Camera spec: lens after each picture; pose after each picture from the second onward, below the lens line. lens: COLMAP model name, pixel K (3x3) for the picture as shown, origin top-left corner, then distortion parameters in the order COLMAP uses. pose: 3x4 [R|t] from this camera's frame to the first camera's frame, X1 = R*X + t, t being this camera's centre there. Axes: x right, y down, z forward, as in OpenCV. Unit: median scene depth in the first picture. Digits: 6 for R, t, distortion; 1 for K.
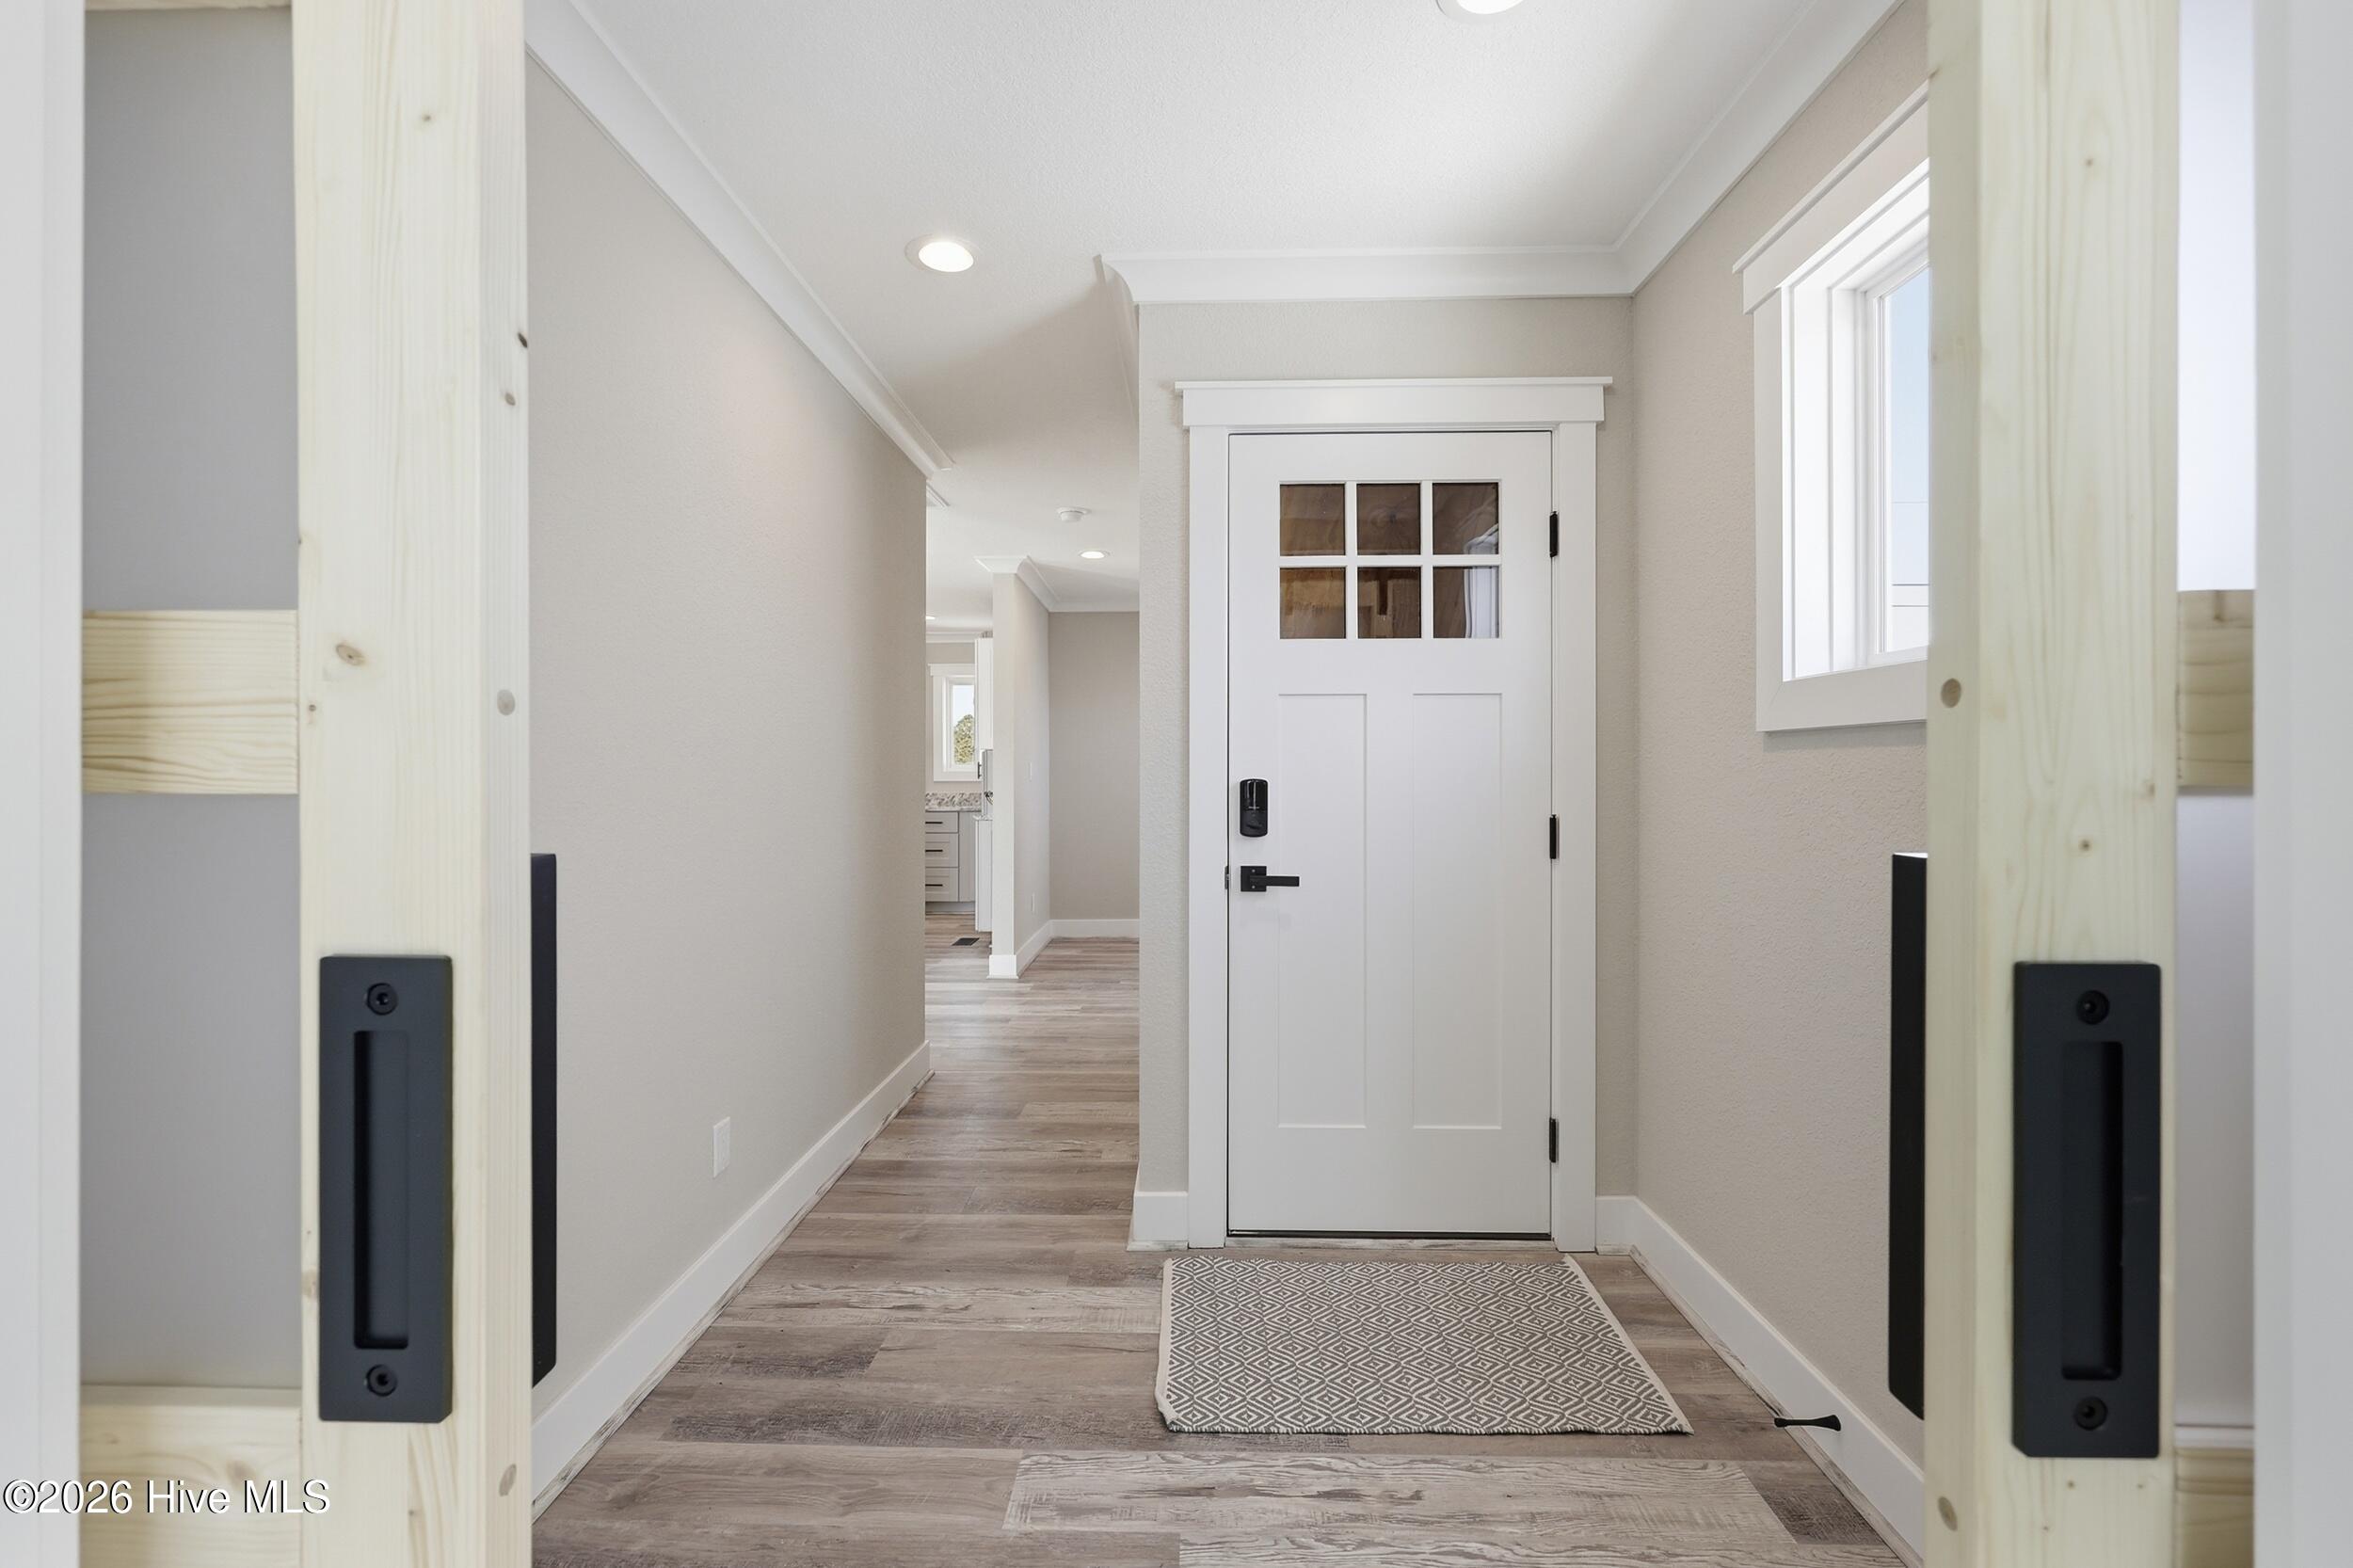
lens RADIAL K [[953.7, 0, 1178.7], [0, 953.7, 774.4], [0, 0, 1]] dist [-0.003356, 0.000696]
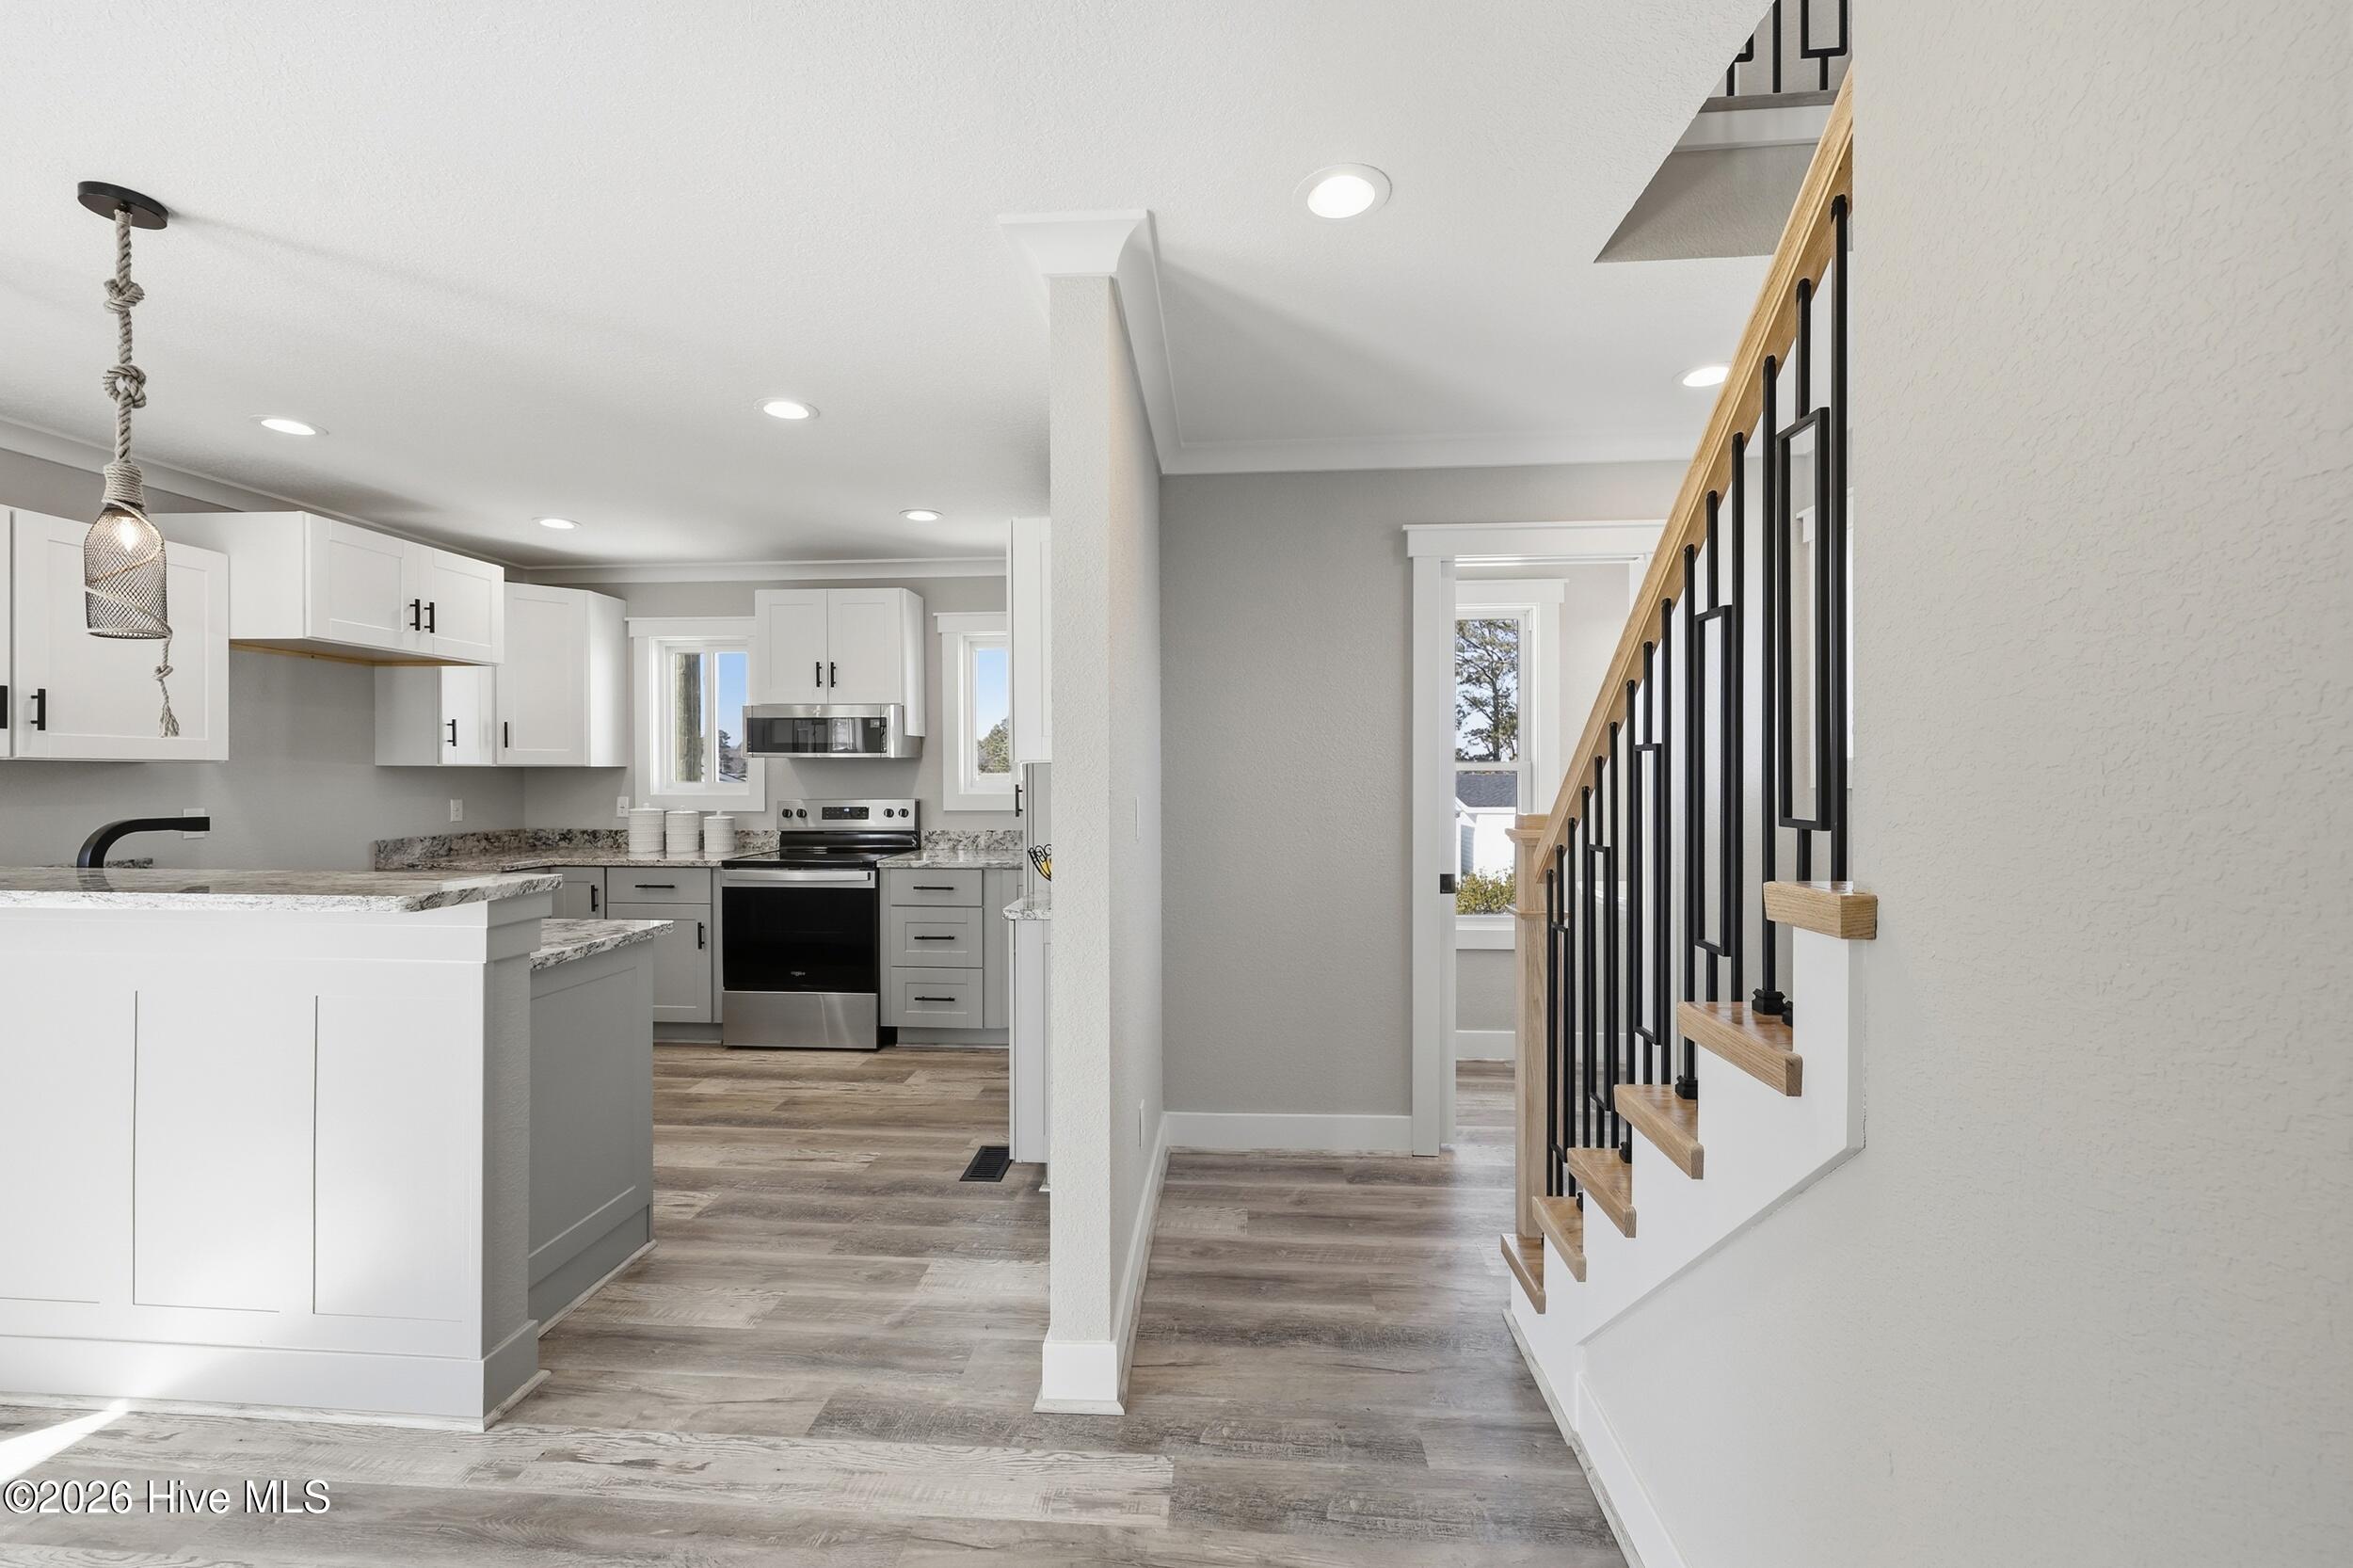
lens RADIAL K [[953.7, 0, 1170.4], [0, 953.7, 785.3], [0, 0, 1]] dist [-0.003356, 0.000696]
pose [[0.998994, 0.016642, -0.041632, -0.321711], [-0.016288, 0.999828, 0.008824, -0.060662], [0.041772, -0.008137, 0.999094, 1.462553]]
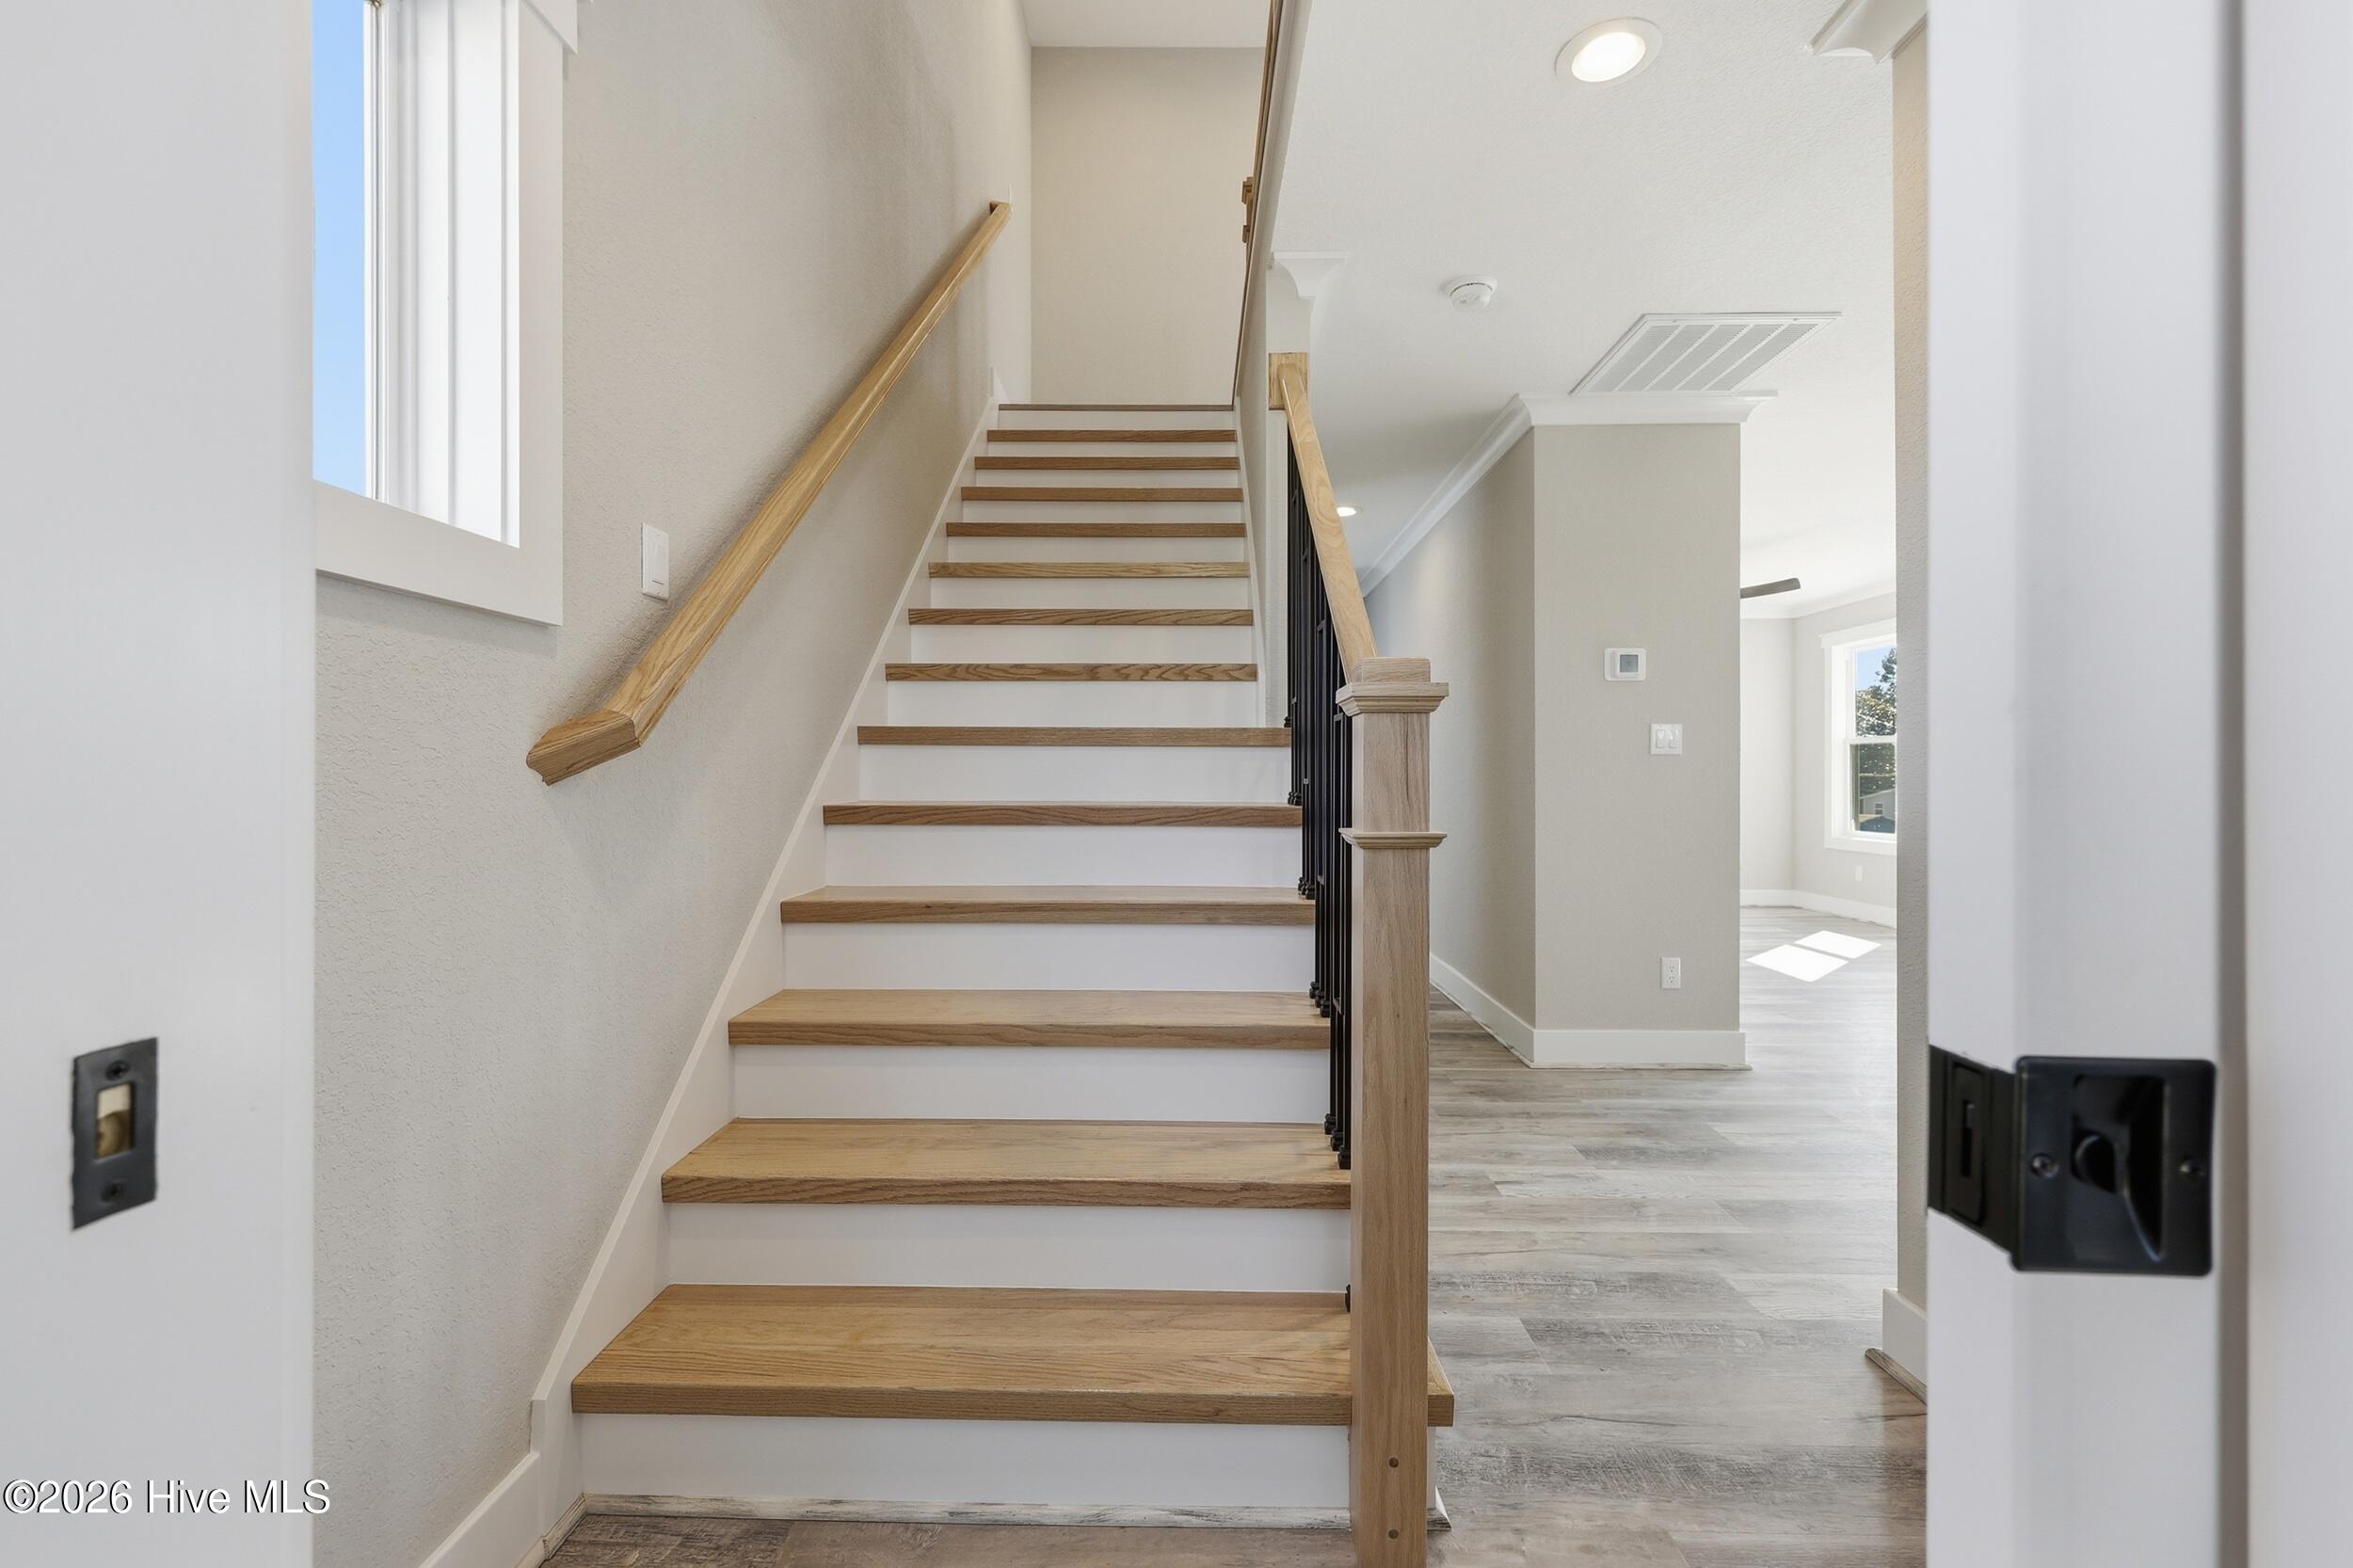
lens RADIAL K [[953.7, 0, 1170.5], [0, 953.7, 783.2], [0, 0, 1]] dist [-0.003356, 0.000696]
pose [[-0.999733, 0.020081, -0.011422, 0.175672], [0.019996, 0.999772, 0.007521, 0.039992], [0.011570, 0.007290, -0.999906, 3.092896]]
